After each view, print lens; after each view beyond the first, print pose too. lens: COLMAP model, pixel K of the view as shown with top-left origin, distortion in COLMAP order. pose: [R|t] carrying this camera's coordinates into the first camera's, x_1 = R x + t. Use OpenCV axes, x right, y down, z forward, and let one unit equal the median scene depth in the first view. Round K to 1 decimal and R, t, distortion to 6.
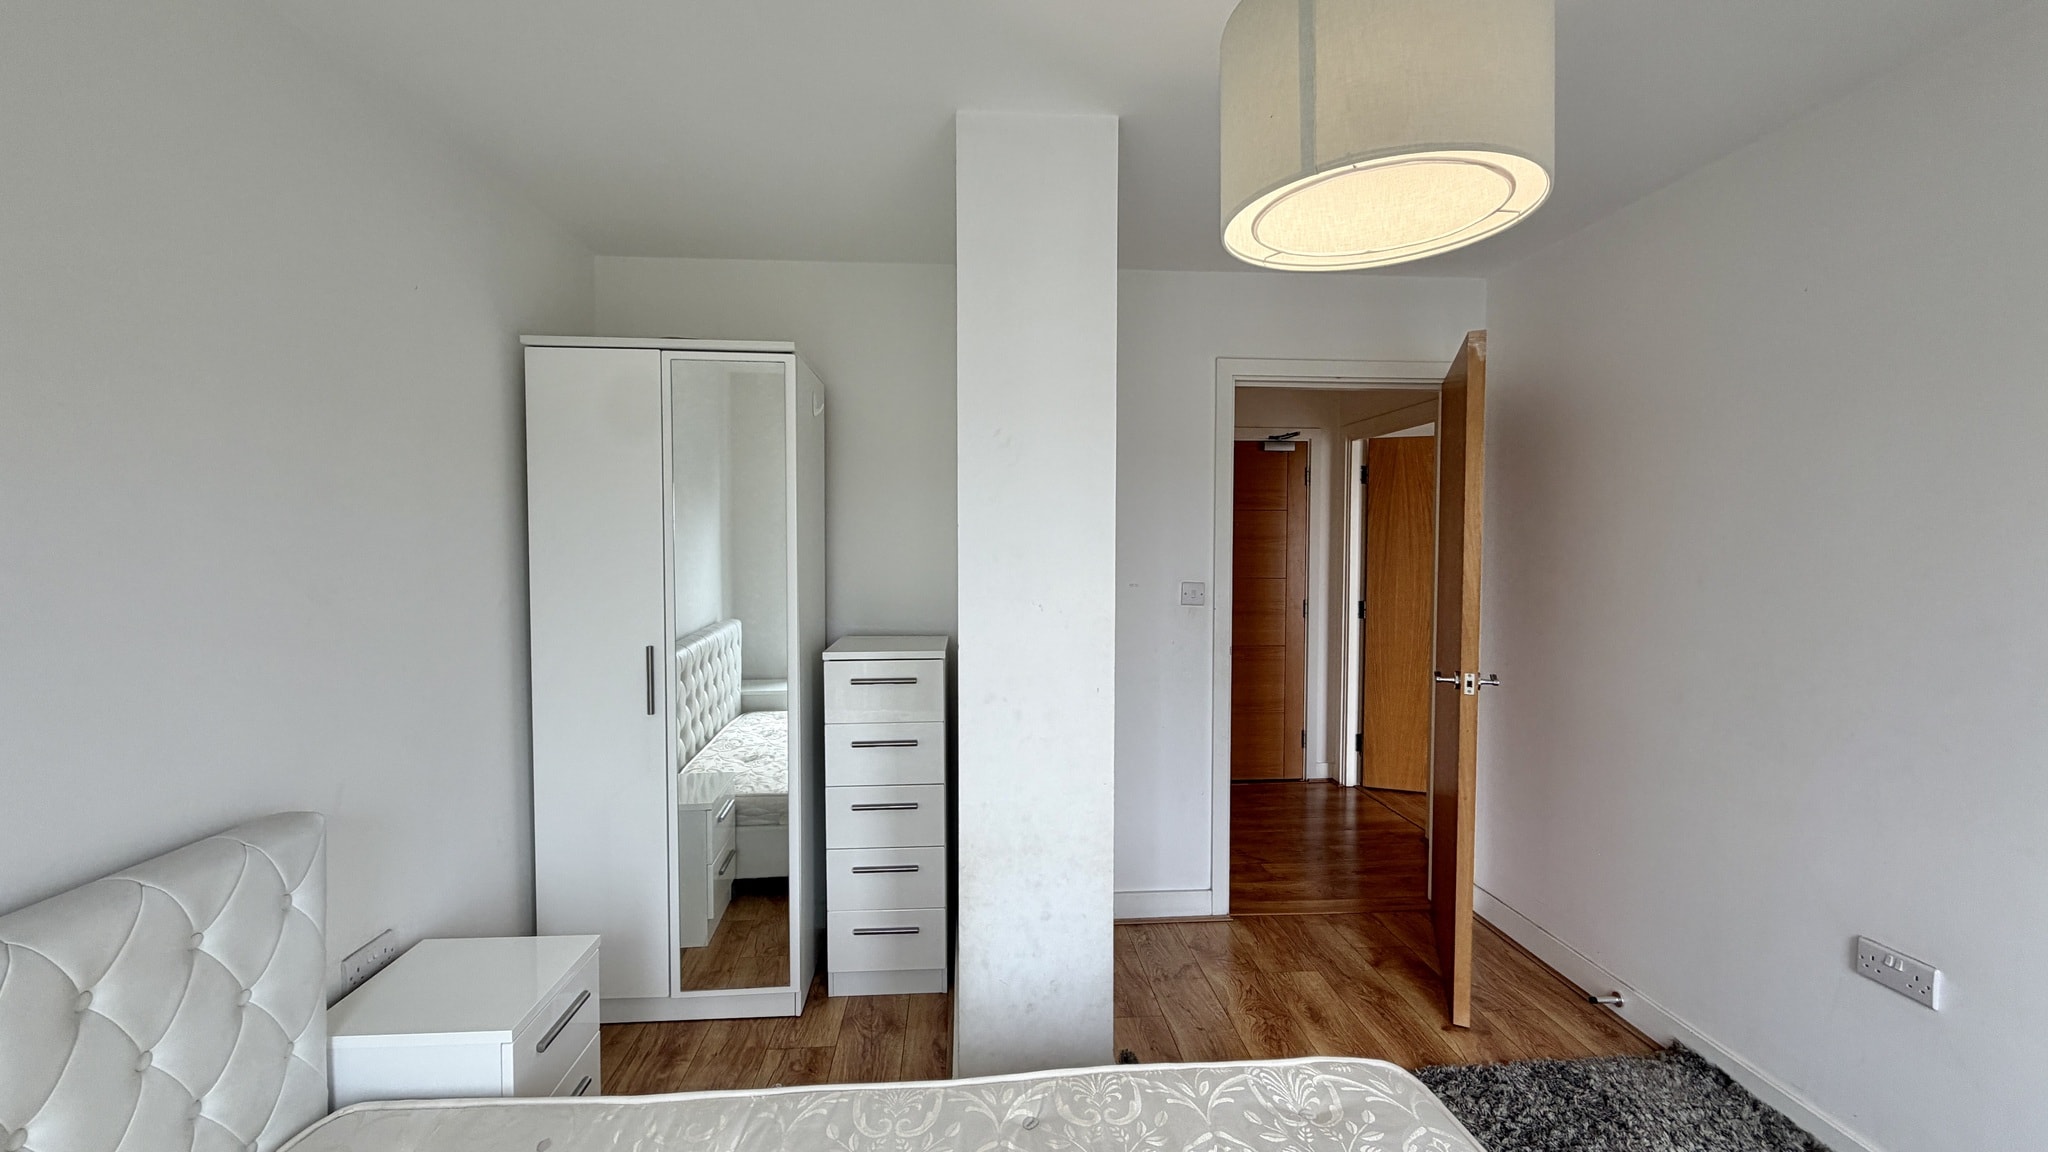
lens RADIAL K [[809.4, 0, 1024.0], [0, 809.4, 576.0], [0, 0, 1]] dist [0.002626, 0.000158]
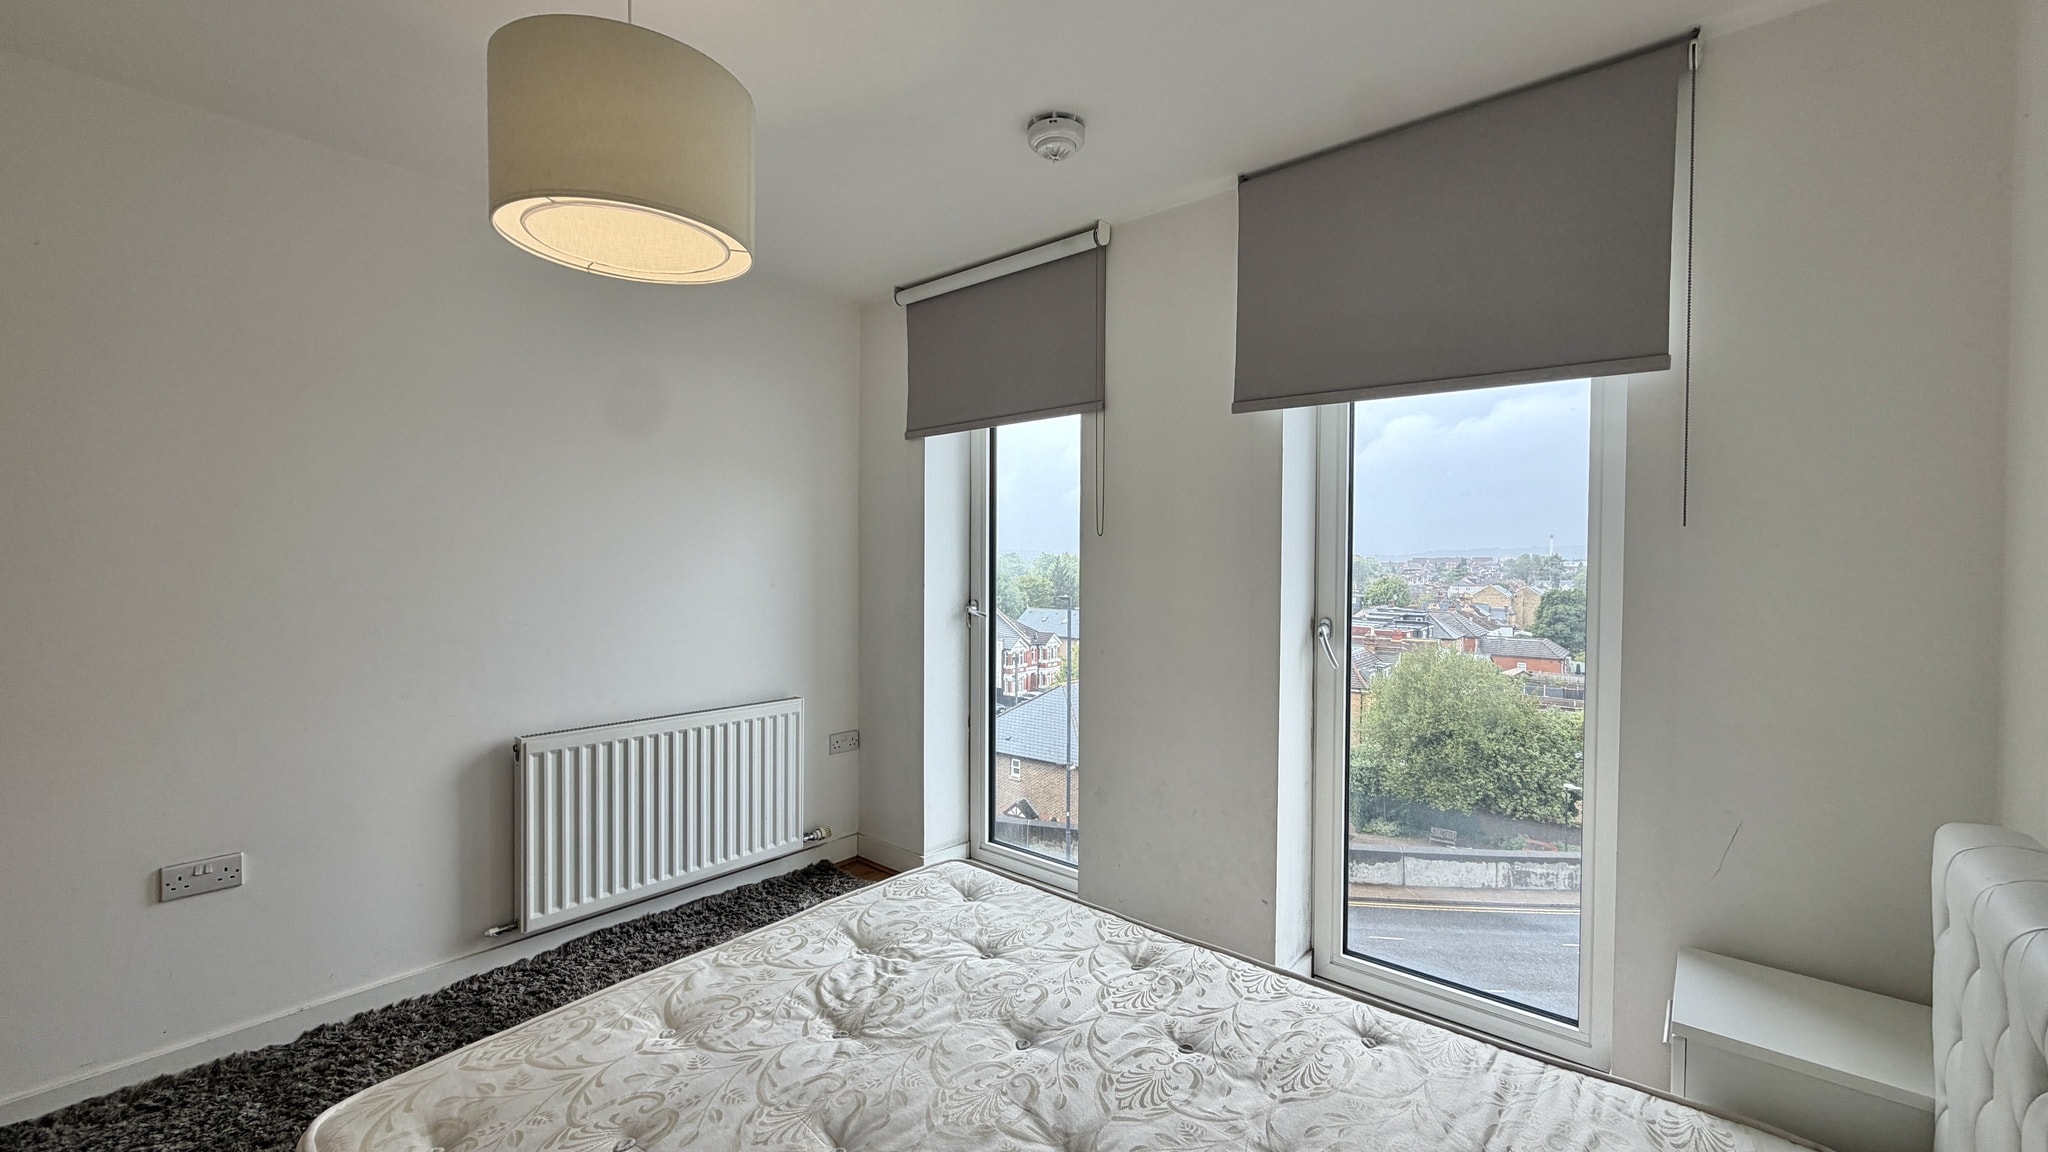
lens RADIAL K [[815.0, 0, 1018.7], [0, 815.0, 576.1], [0, 0, 1]] dist [0.001006, 0.000169]
pose [[-0.707311, -0.024120, 0.706491, -0.509024], [0.019001, 0.998408, 0.053108, 0.012063], [-0.706648, 0.050988, -0.705726, 0.856137]]
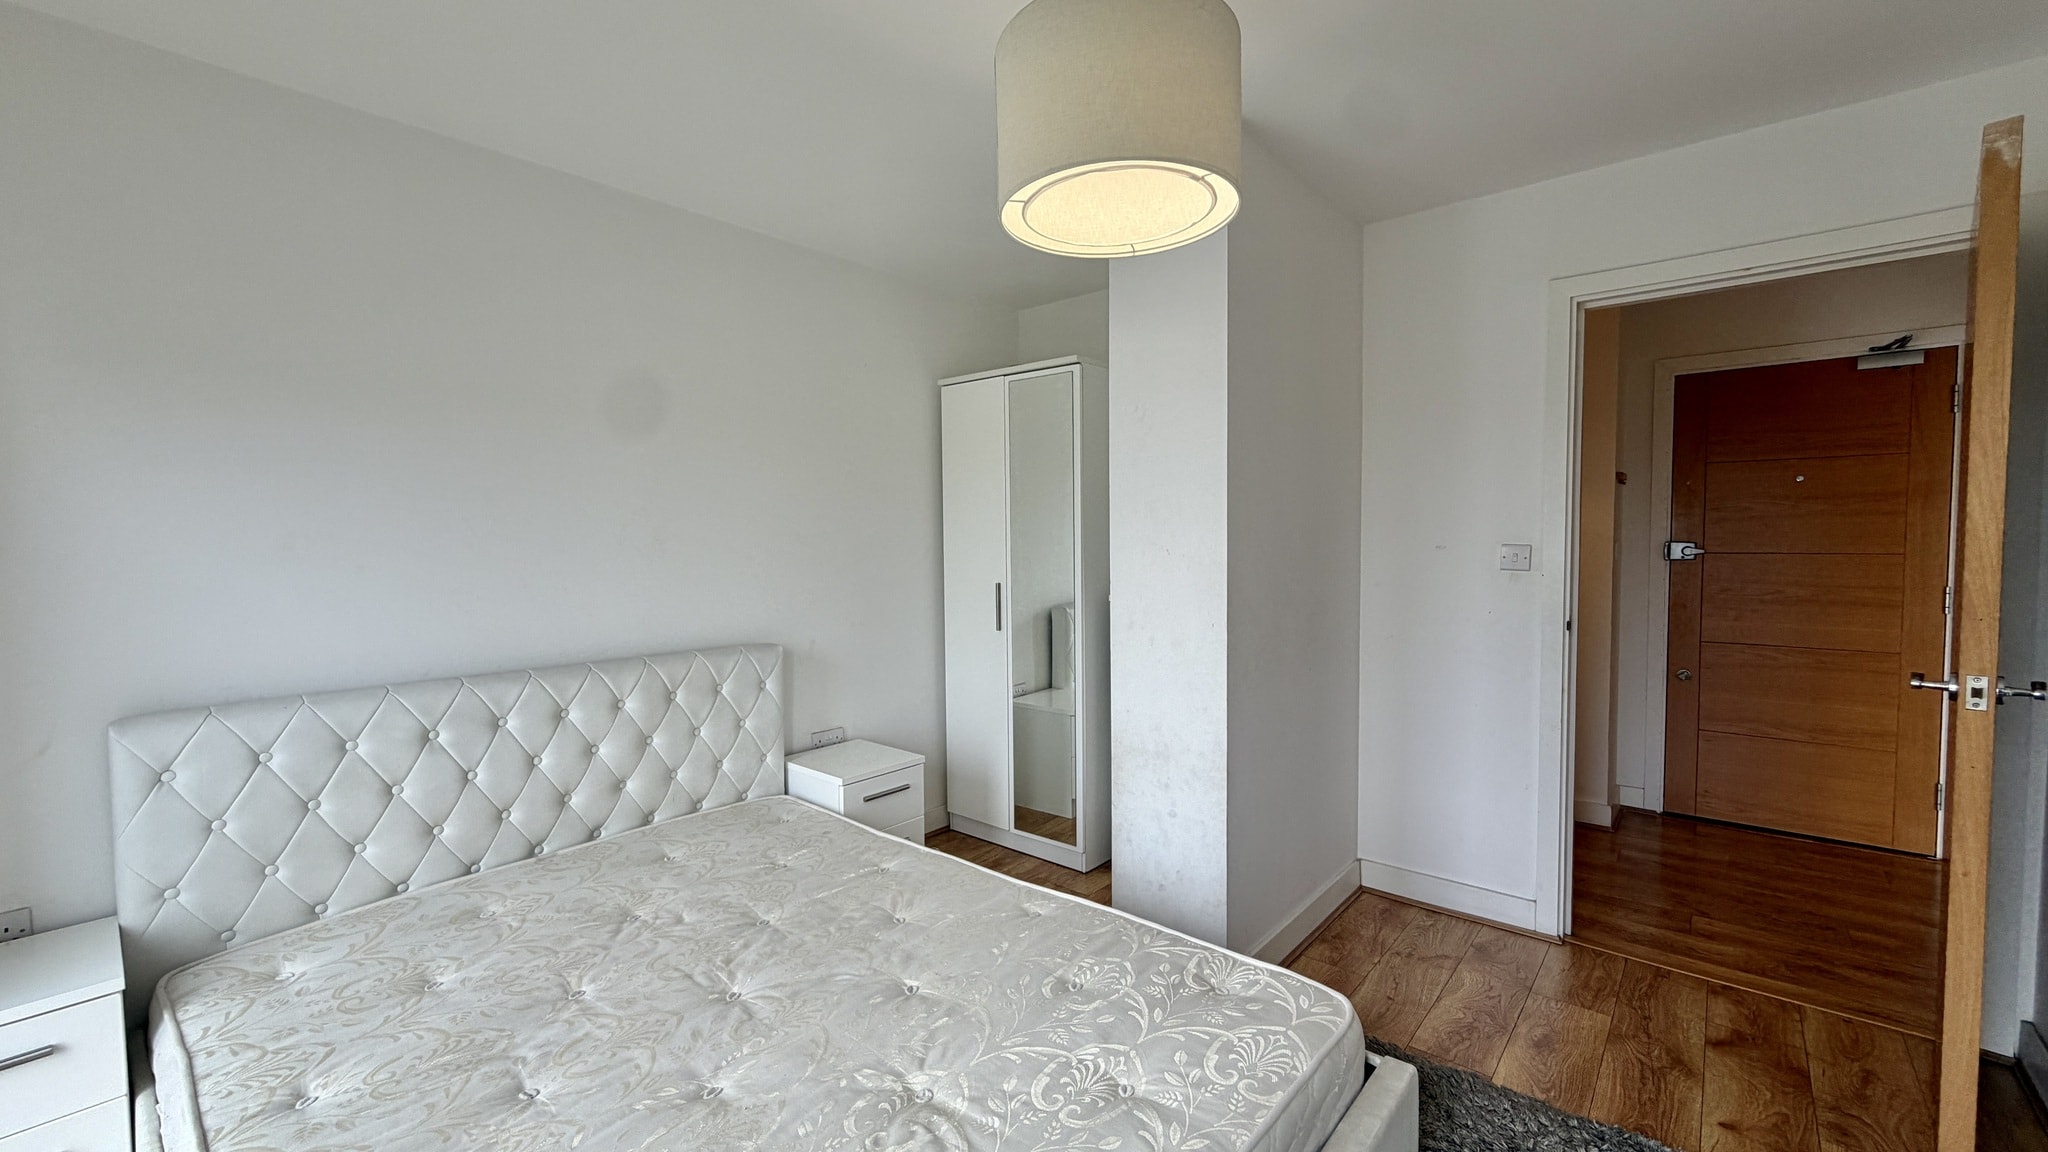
lens RADIAL K [[815.0, 0, 1018.7], [0, 815.0, 576.1], [0, 0, 1]] dist [0.001006, 0.000169]
pose [[0.701337, 0.021418, -0.712508, 0.708140], [-0.013657, 0.999769, 0.016611, 0.058398], [0.712699, -0.001919, 0.701467, 0.011048]]
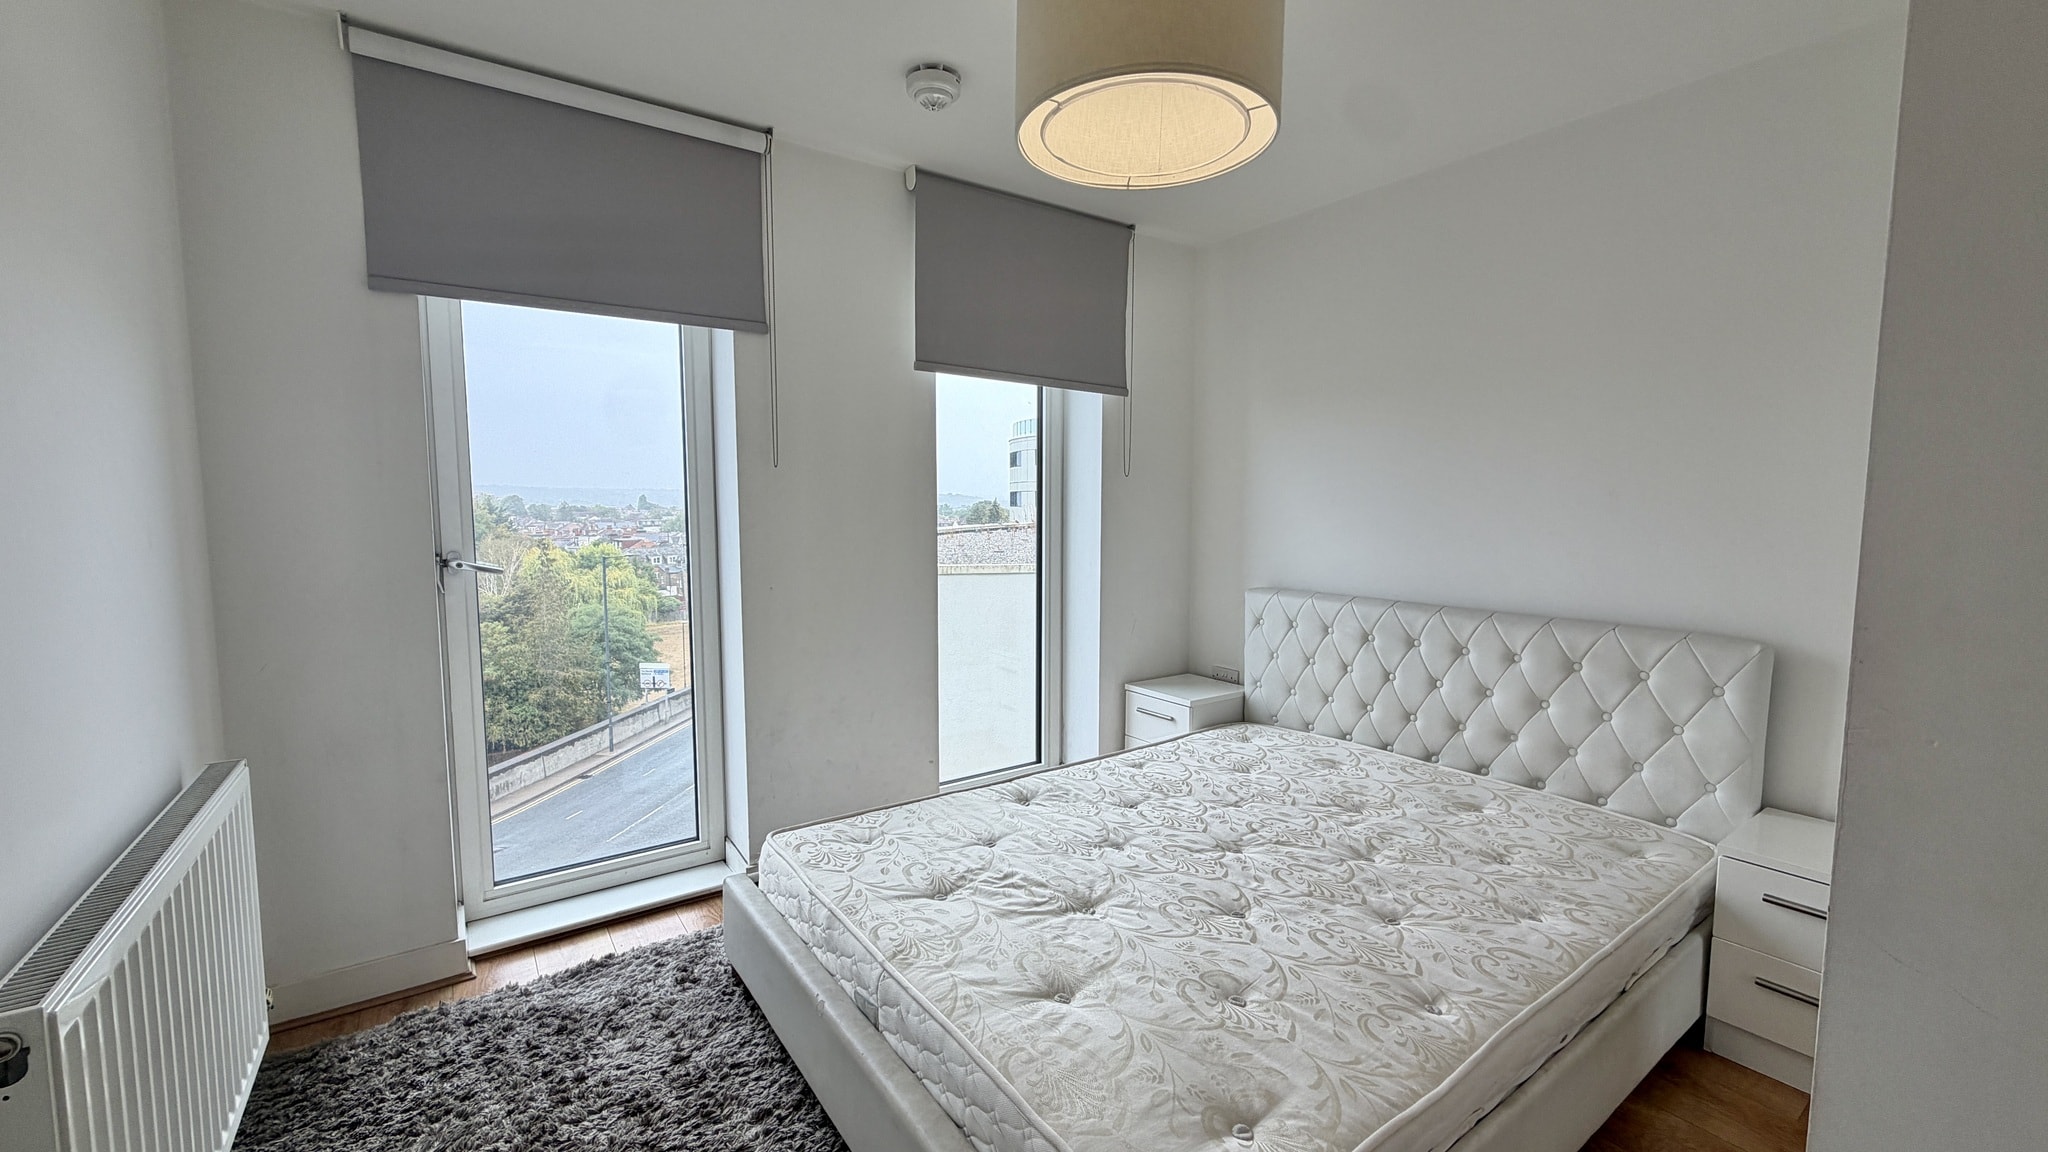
lens RADIAL K [[815.0, 0, 1018.7], [0, 815.0, 576.1], [0, 0, 1]] dist [0.001006, 0.000169]
pose [[-0.858513, 0.039959, -0.511233, 0.693734], [-0.025017, 0.992508, 0.119587, 0.026686], [0.512182, 0.115457, -0.851081, 1.125724]]
